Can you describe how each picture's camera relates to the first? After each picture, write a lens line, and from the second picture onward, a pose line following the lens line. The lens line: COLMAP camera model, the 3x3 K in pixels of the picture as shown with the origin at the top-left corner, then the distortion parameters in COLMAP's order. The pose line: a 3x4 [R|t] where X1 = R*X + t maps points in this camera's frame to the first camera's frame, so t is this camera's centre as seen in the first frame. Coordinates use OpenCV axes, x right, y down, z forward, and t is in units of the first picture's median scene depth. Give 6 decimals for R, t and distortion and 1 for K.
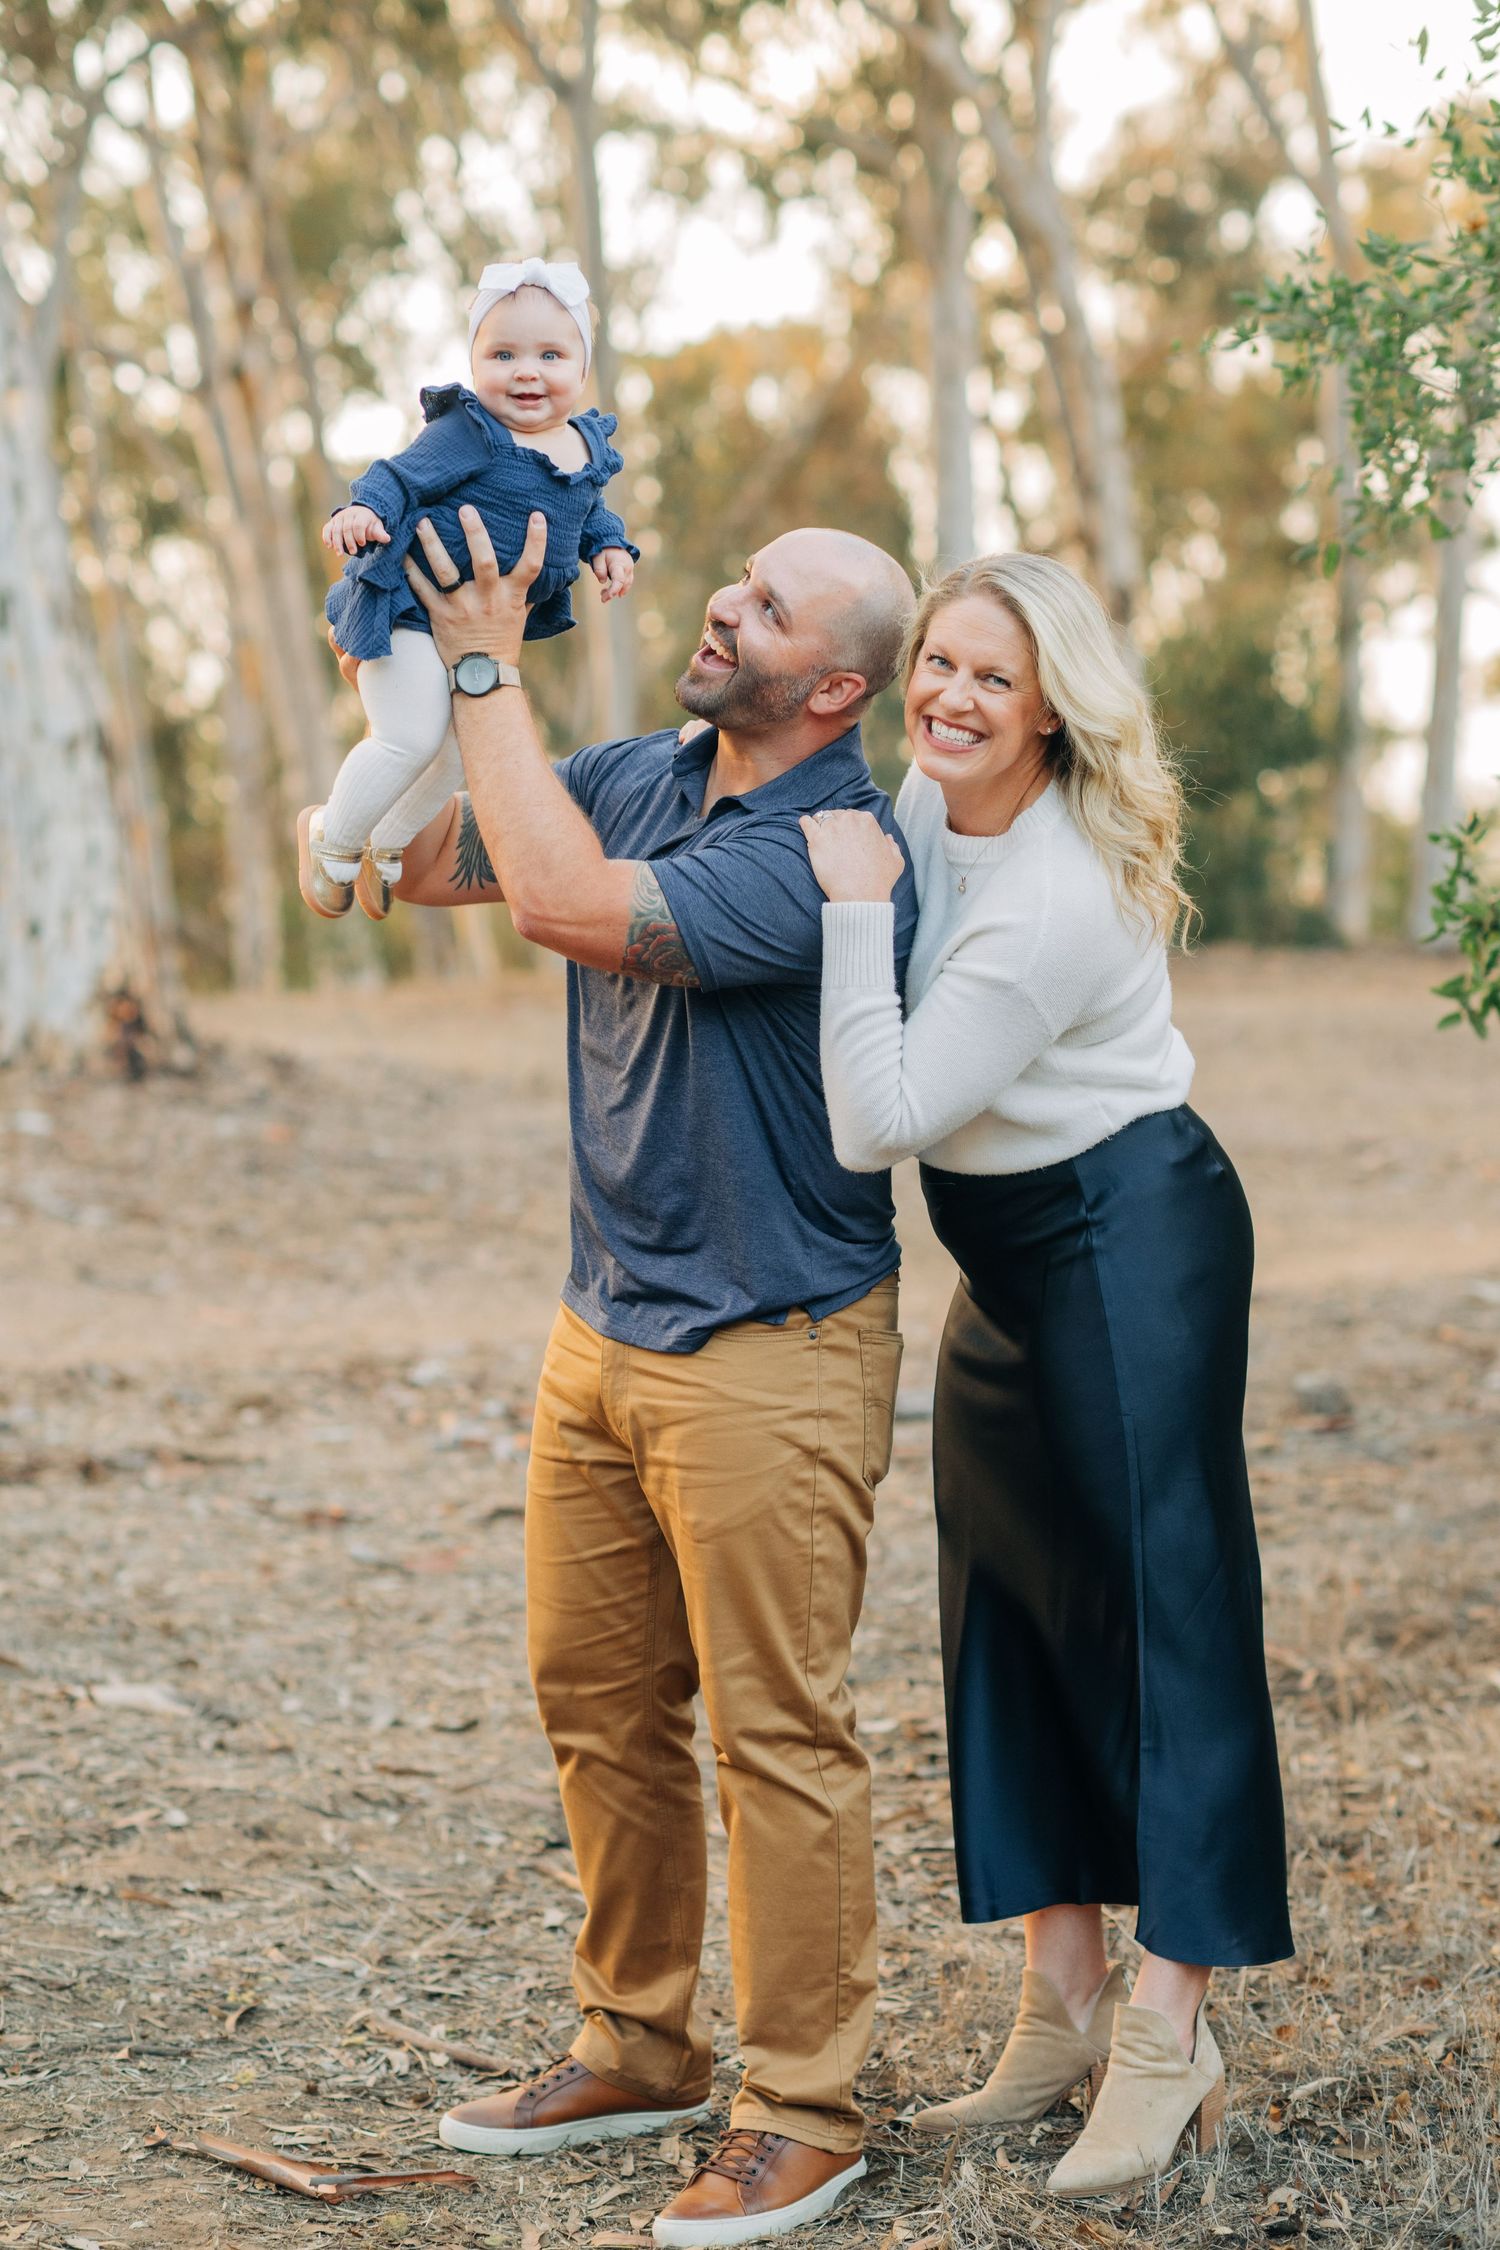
lens RADIAL K [[5456.6, 0, 743.5], [0, 5456.6, 1047.3], [0, 0, 1]] dist [-0.019113, 0.097604]
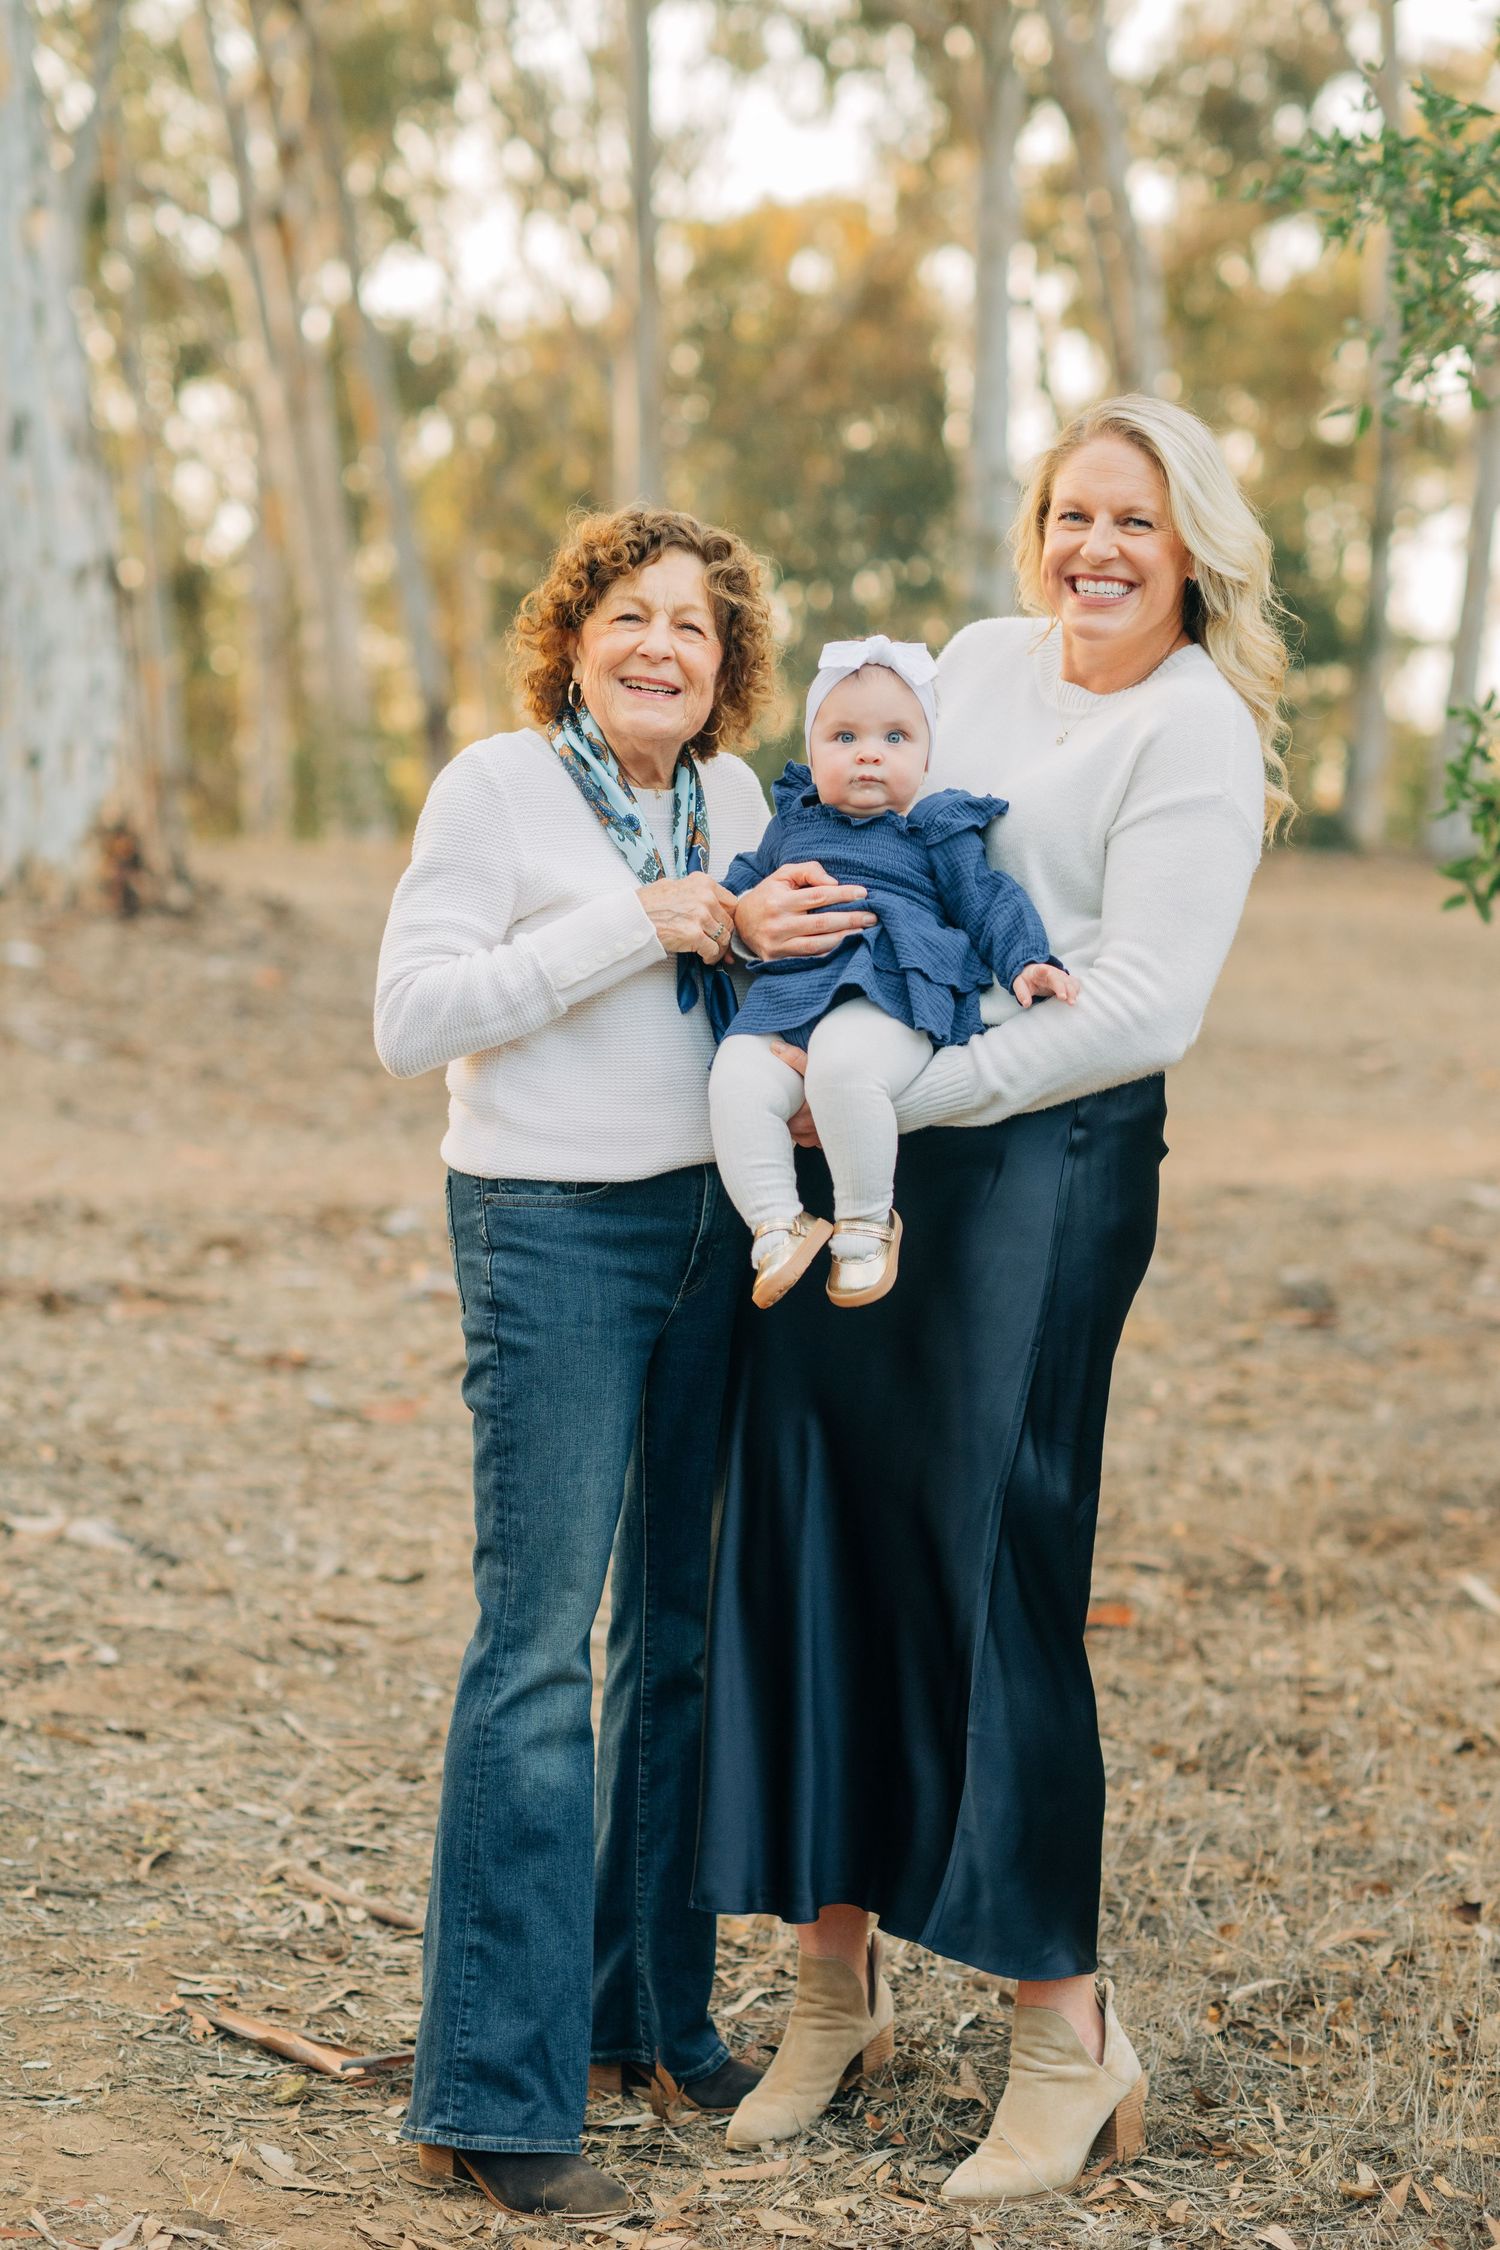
lens RADIAL K [[5465.4, 0, 750.0], [0, 5465.4, 1125.0], [0, 0, 1]] dist [-0.033587, 0.463159]
pose [[0.998706, 0.050843, 0.001369, 0.004593], [-0.050859, 0.998038, 0.036517, 0.005241], [0.000490, -0.036539, 0.999332, 0.028023]]
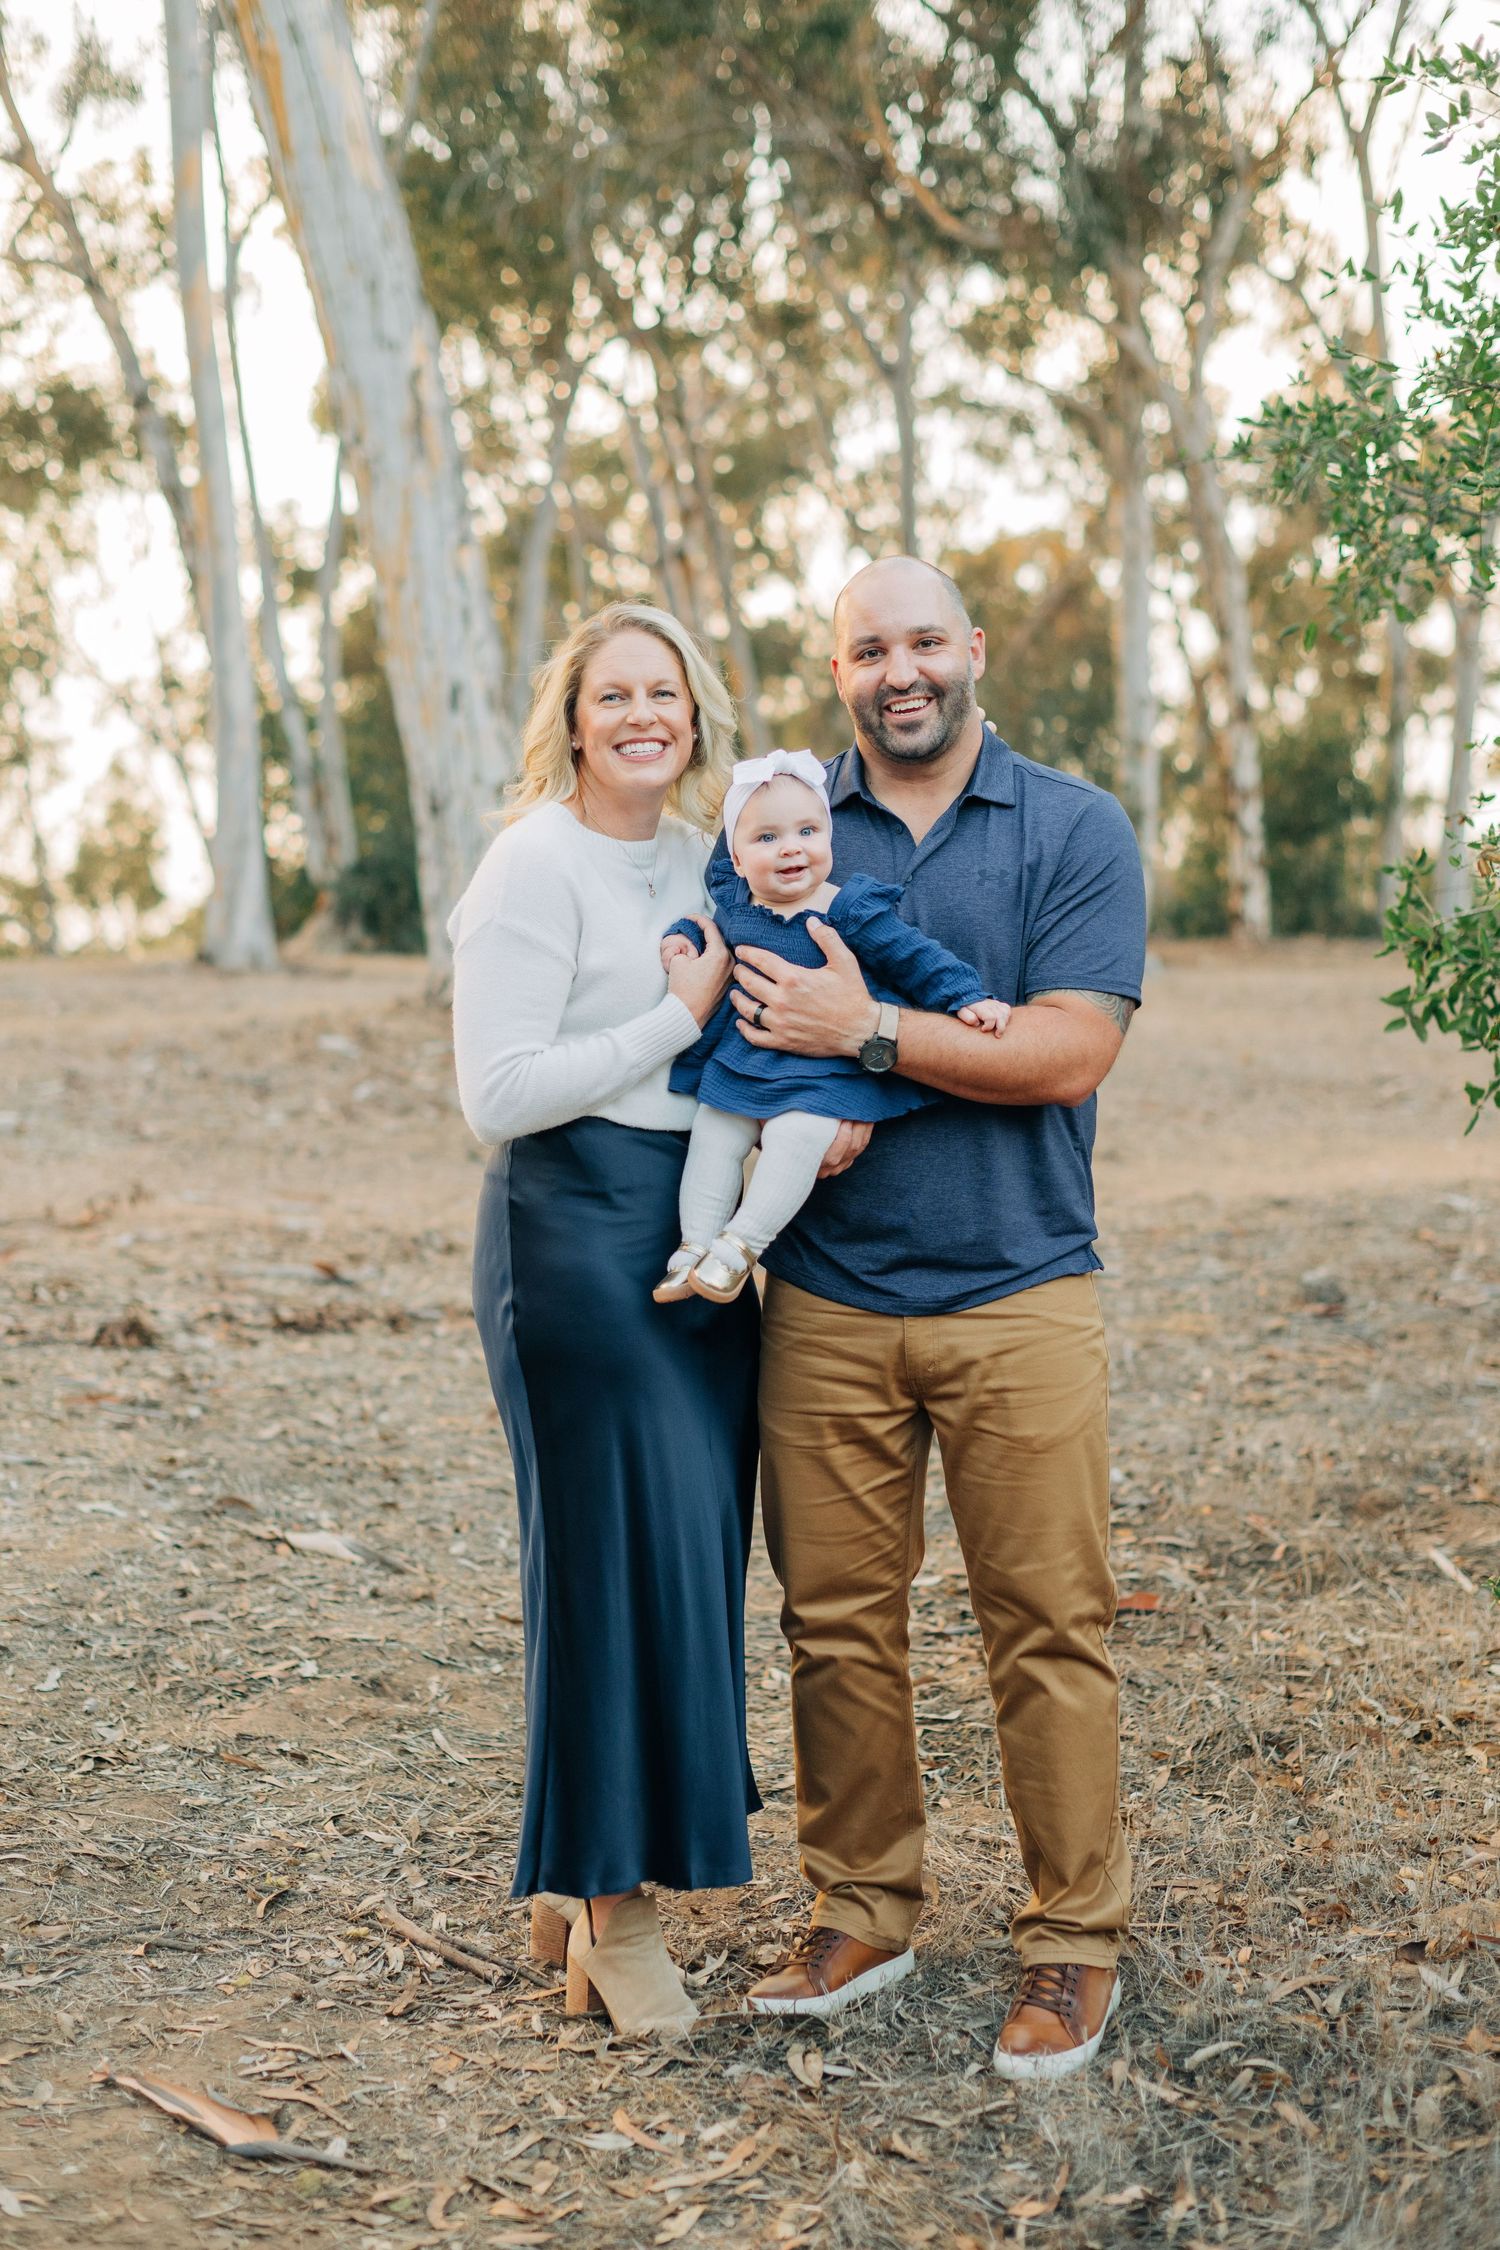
lens RADIAL K [[3436.6, 0, 749.9], [0, 3436.6, 1052.6], [0, 0, 1]] dist [-0.014111, 0.038248]
pose [[0.996922, 0.020418, -0.075700, 0.046931], [-0.019031, 0.999638, 0.018996, -0.010621], [0.076060, -0.017497, 0.996950, 0.252591]]
